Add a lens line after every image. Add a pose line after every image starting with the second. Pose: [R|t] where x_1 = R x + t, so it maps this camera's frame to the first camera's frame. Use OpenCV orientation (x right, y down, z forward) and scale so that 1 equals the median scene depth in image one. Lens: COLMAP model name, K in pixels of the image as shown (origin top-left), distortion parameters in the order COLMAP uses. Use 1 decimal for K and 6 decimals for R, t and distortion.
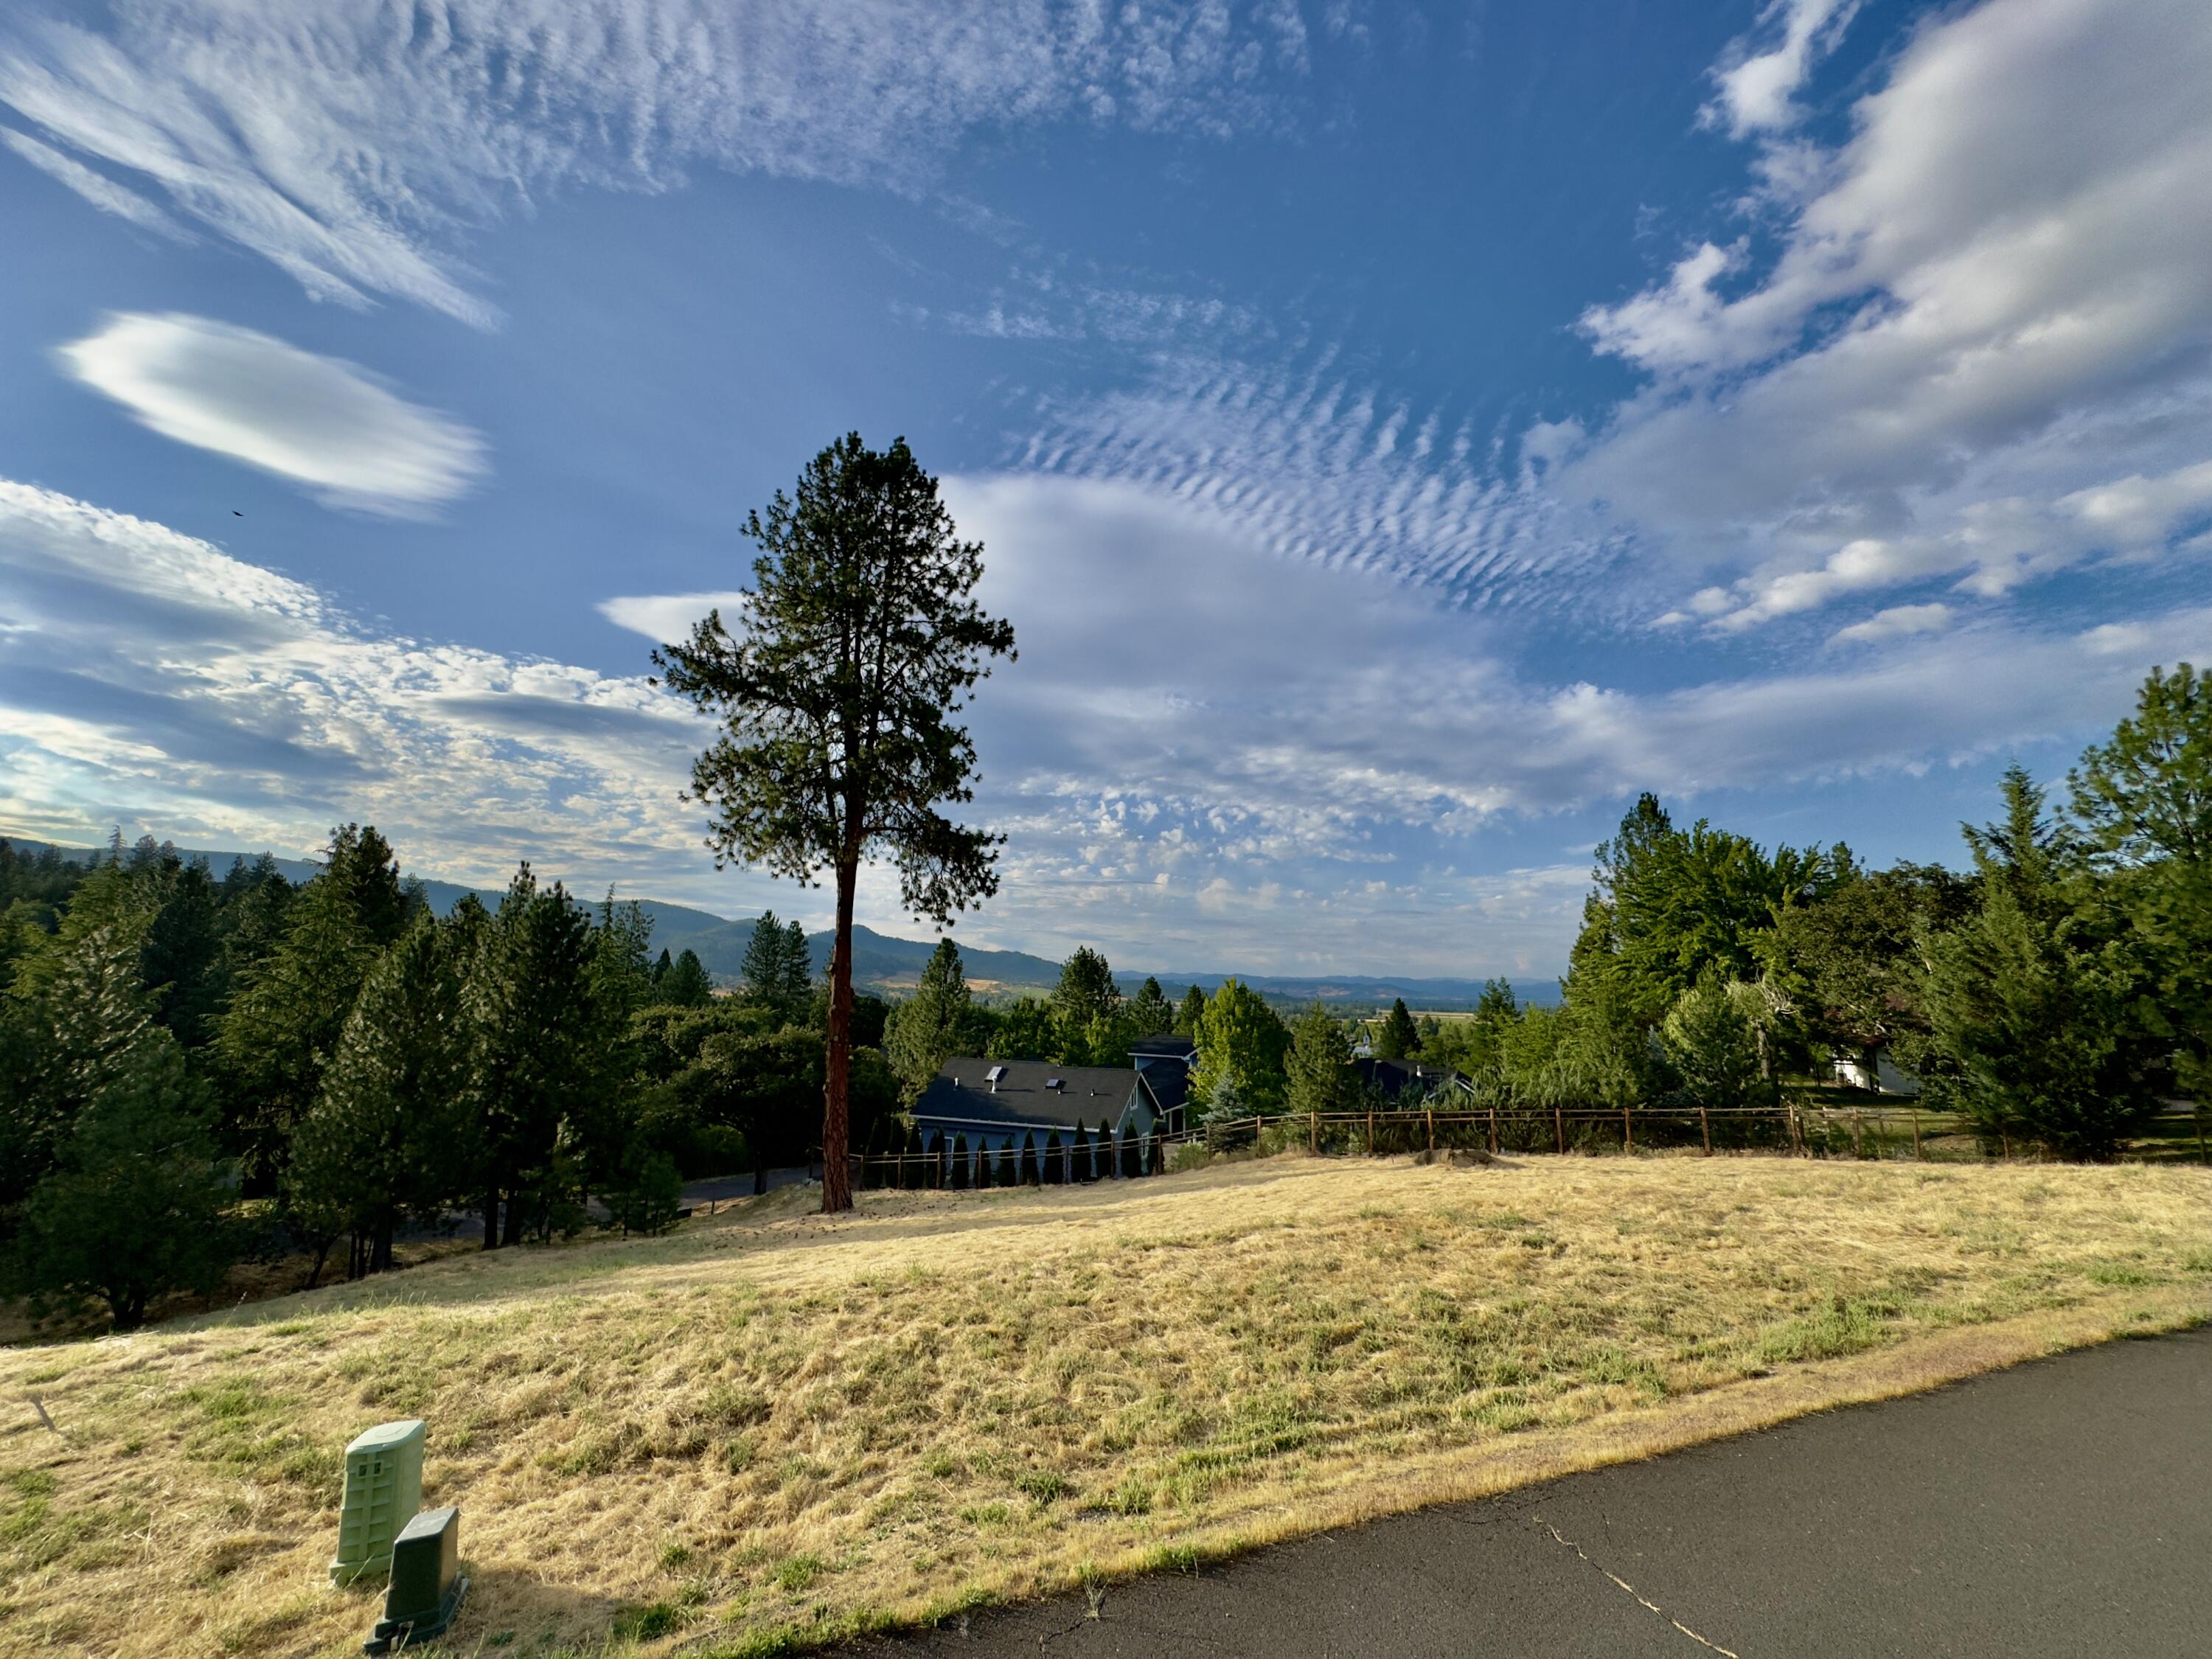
lens RADIAL K [[885.9, 0, 1117.7], [0, 885.9, 834.6], [0, 0, 1]] dist [-0.003747, 0.000773]
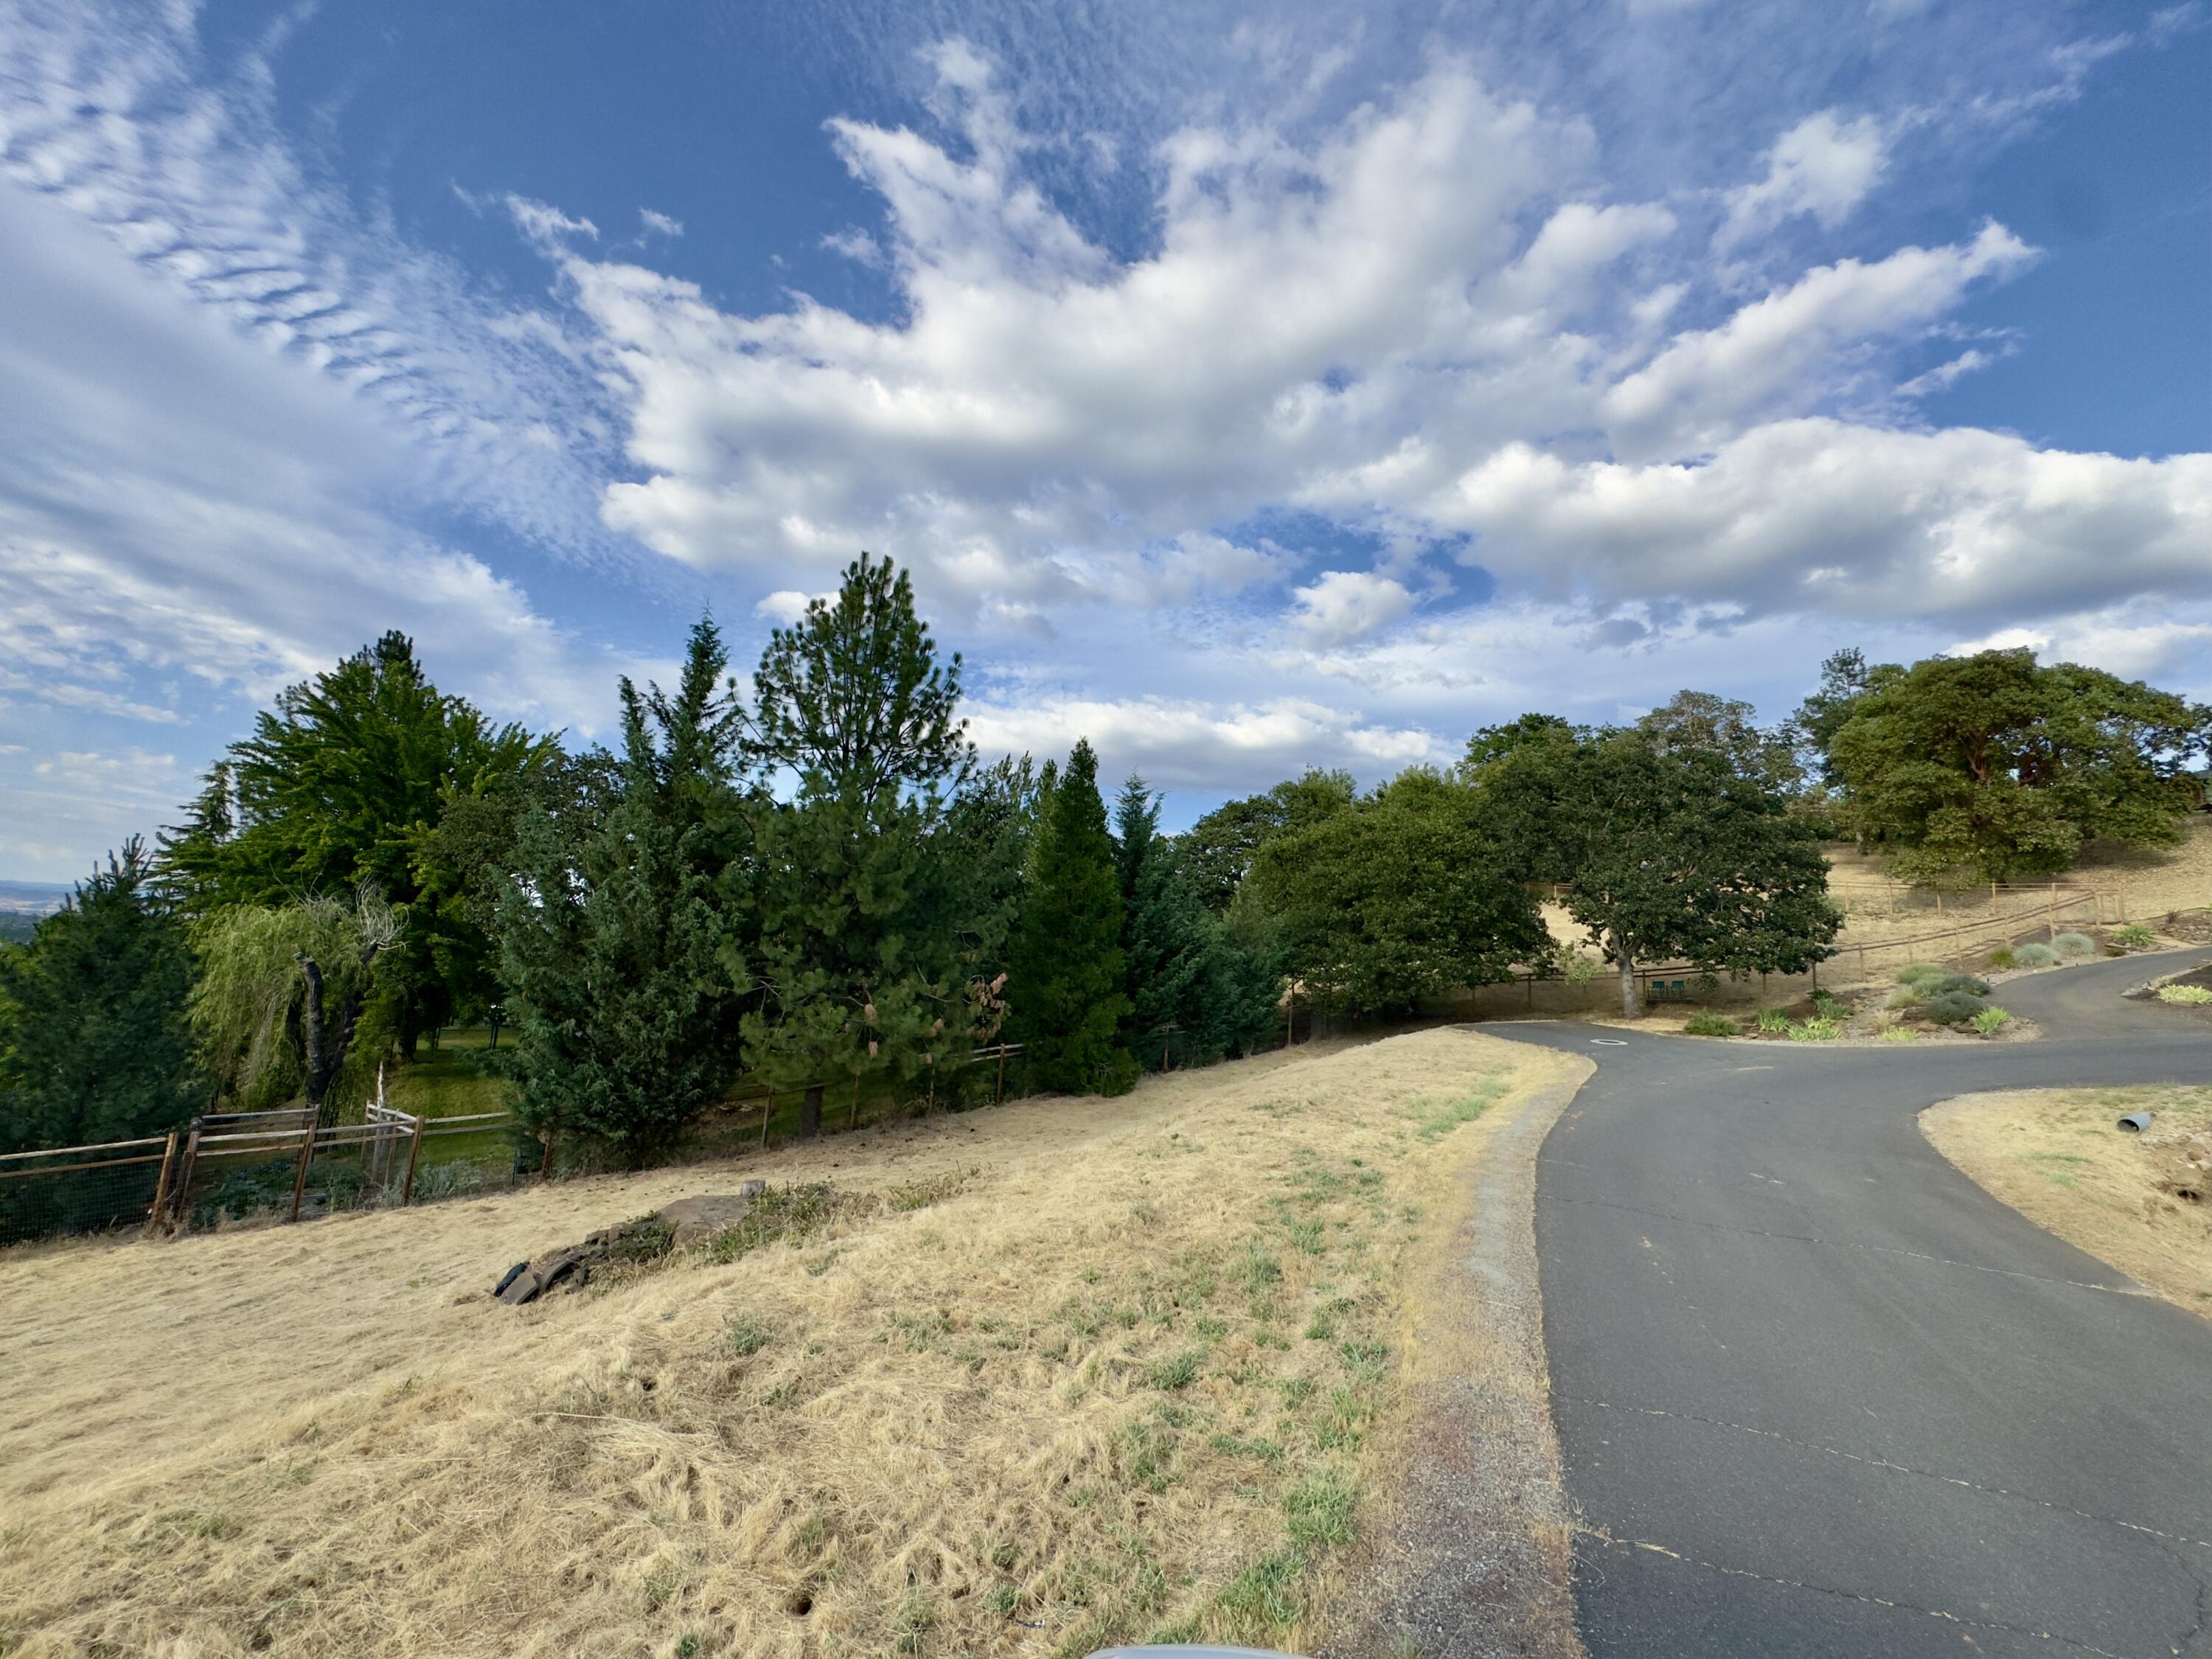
lens RADIAL K [[885.9, 0, 1105.4], [0, 885.9, 822.1], [0, 0, 1]] dist [-0.003747, 0.000773]
pose [[0.452709, 0.155101, 0.878065, 0.442598], [-0.200281, 0.977280, -0.069366, 0.056697], [-0.868874, -0.144458, 0.473487, 0.281474]]
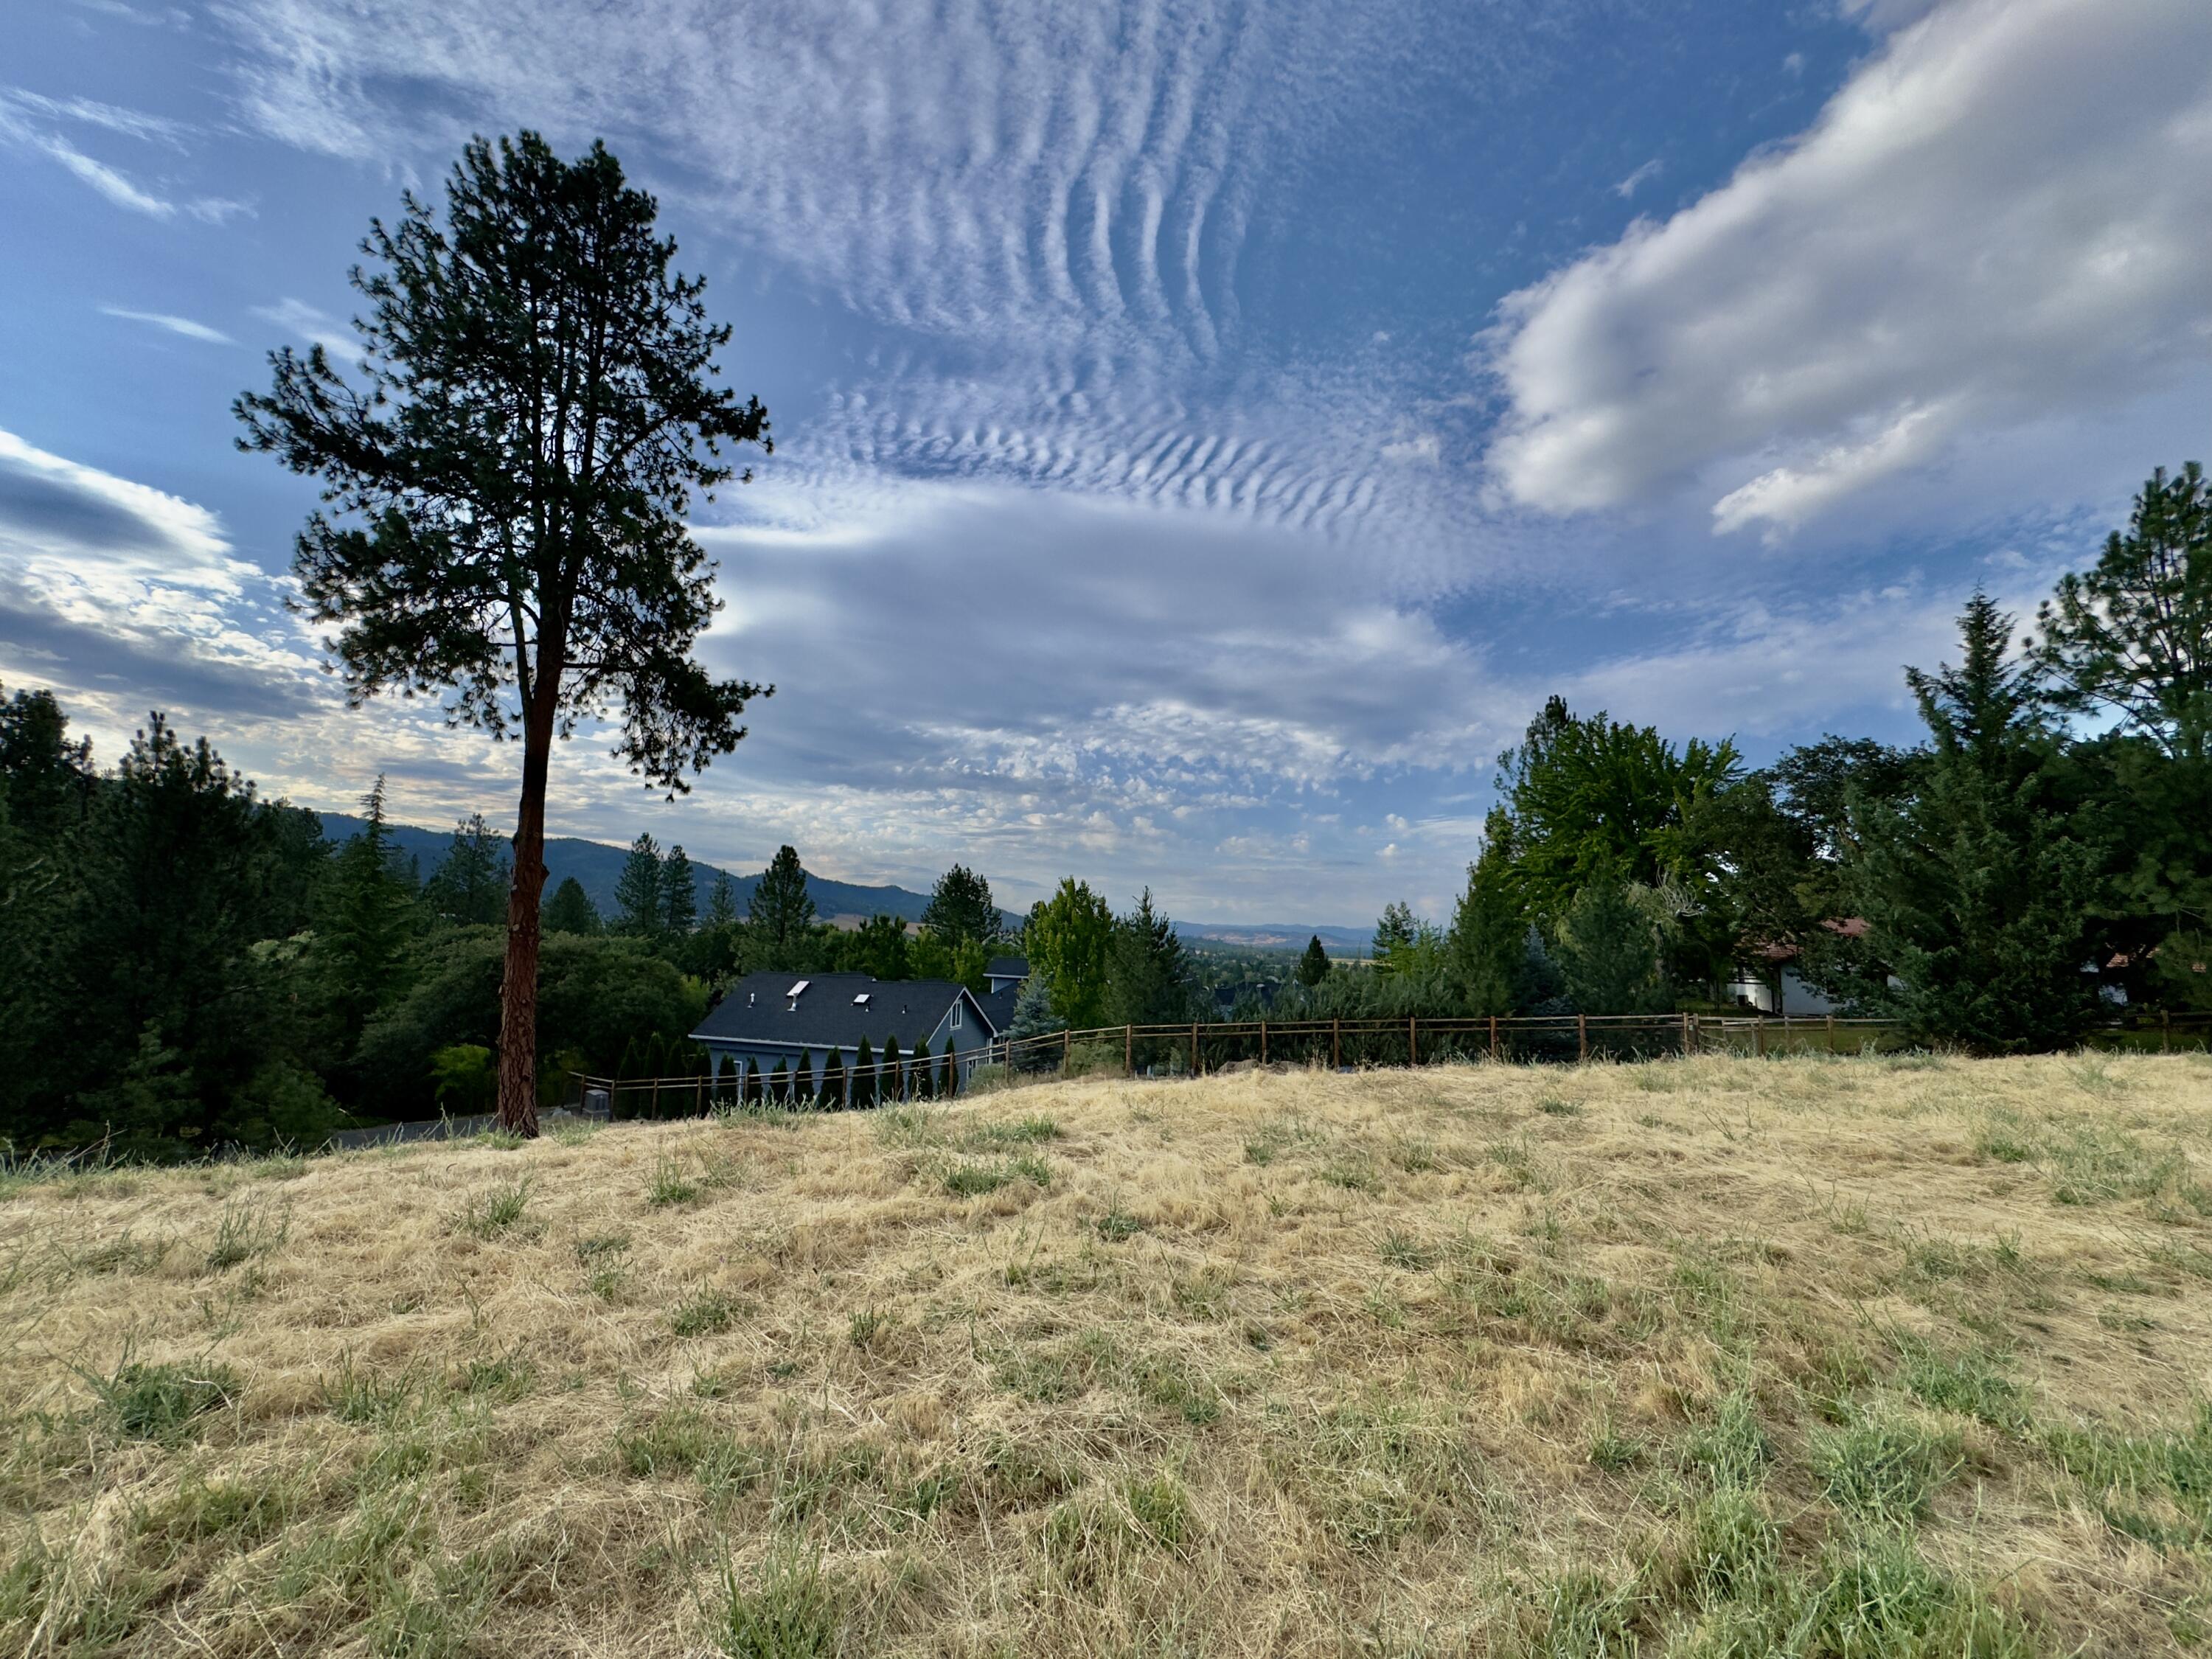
lens RADIAL K [[885.9, 0, 1114.3], [0, 885.9, 839.8], [0, 0, 1]] dist [-0.003747, 0.000773]
pose [[0.997894, 0.016624, 0.062704, 0.149702], [-0.020442, 0.997943, 0.060756, 0.090549], [-0.061565, -0.061910, 0.996181, 0.189388]]
